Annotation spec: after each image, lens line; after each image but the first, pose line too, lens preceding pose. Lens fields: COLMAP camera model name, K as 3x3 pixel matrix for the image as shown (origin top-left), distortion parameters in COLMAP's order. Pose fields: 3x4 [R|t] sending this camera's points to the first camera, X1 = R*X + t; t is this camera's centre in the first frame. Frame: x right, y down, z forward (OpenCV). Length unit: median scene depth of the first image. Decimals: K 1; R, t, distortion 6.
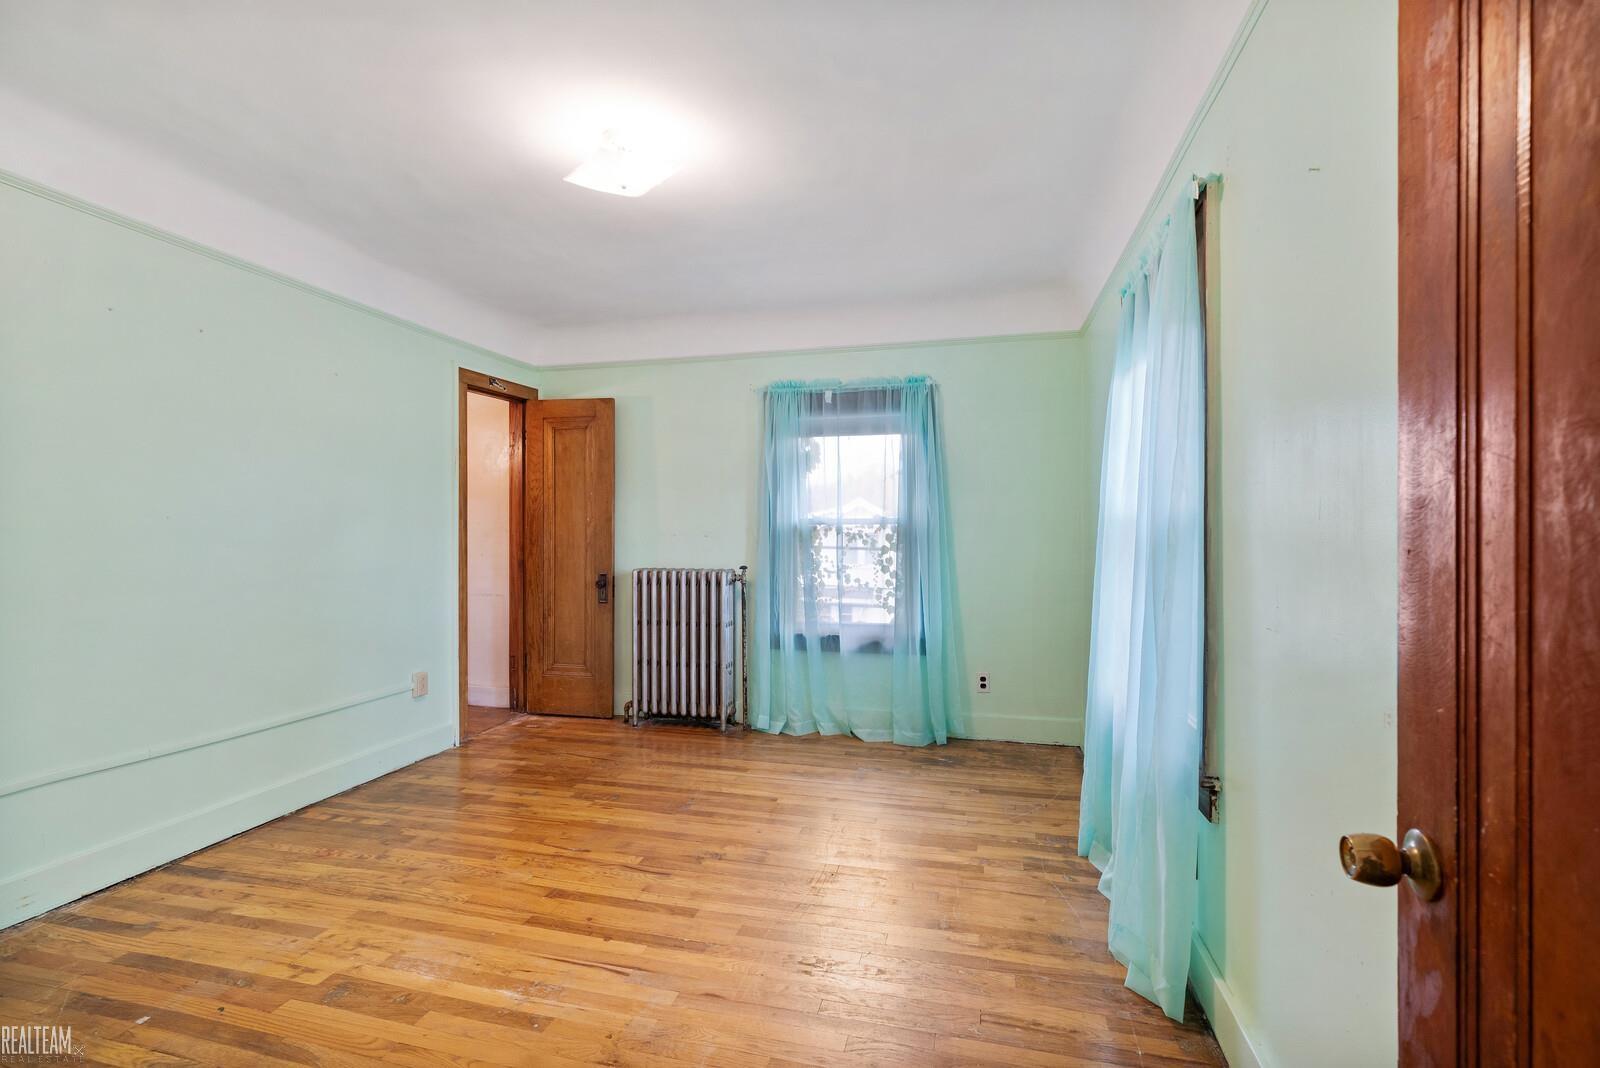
lens RADIAL K [[742.3, 0, 796.5], [0, 742.3, 533.7], [0, 0, 1]] dist [-0.003625, 0.001281]
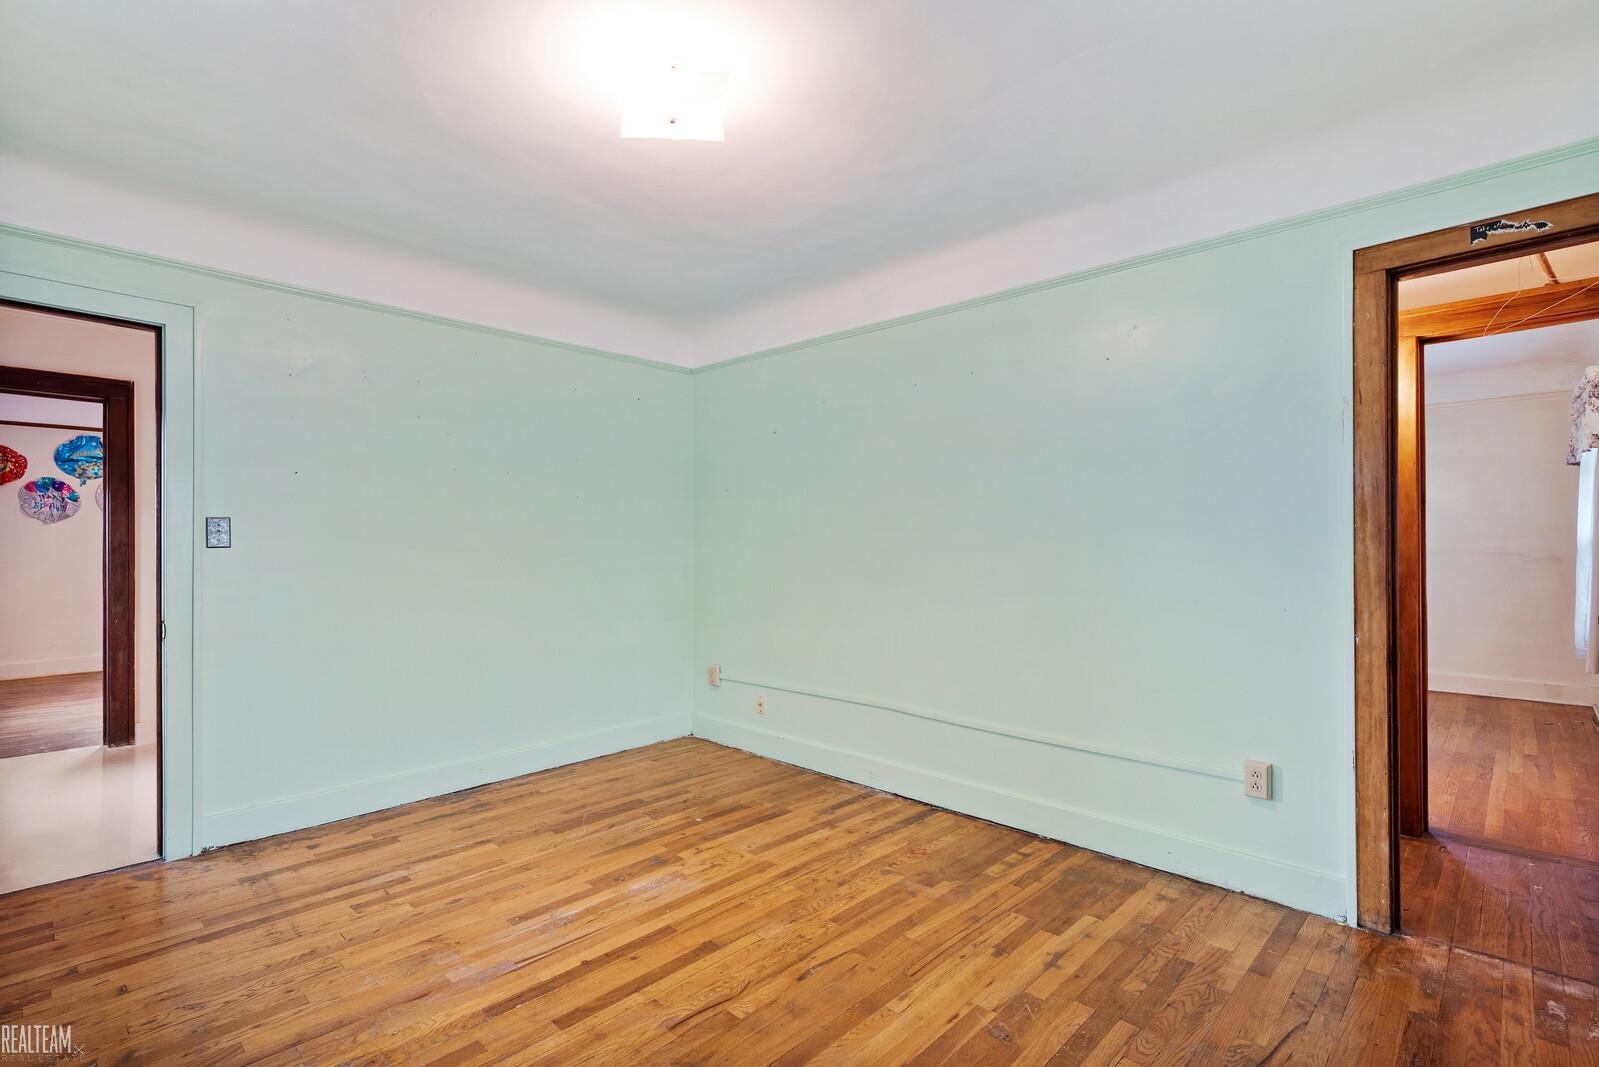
lens RADIAL K [[741.8, 0, 772.5], [0, 741.8, 531.8], [0, 0, 1]] dist [-0.003625, 0.001281]
pose [[-0.500043, -0.009695, -0.865946, 0.373793], [-0.002144, 0.999948, -0.009957, -0.007224], [0.865998, -0.003123, -0.500038, 1.354359]]
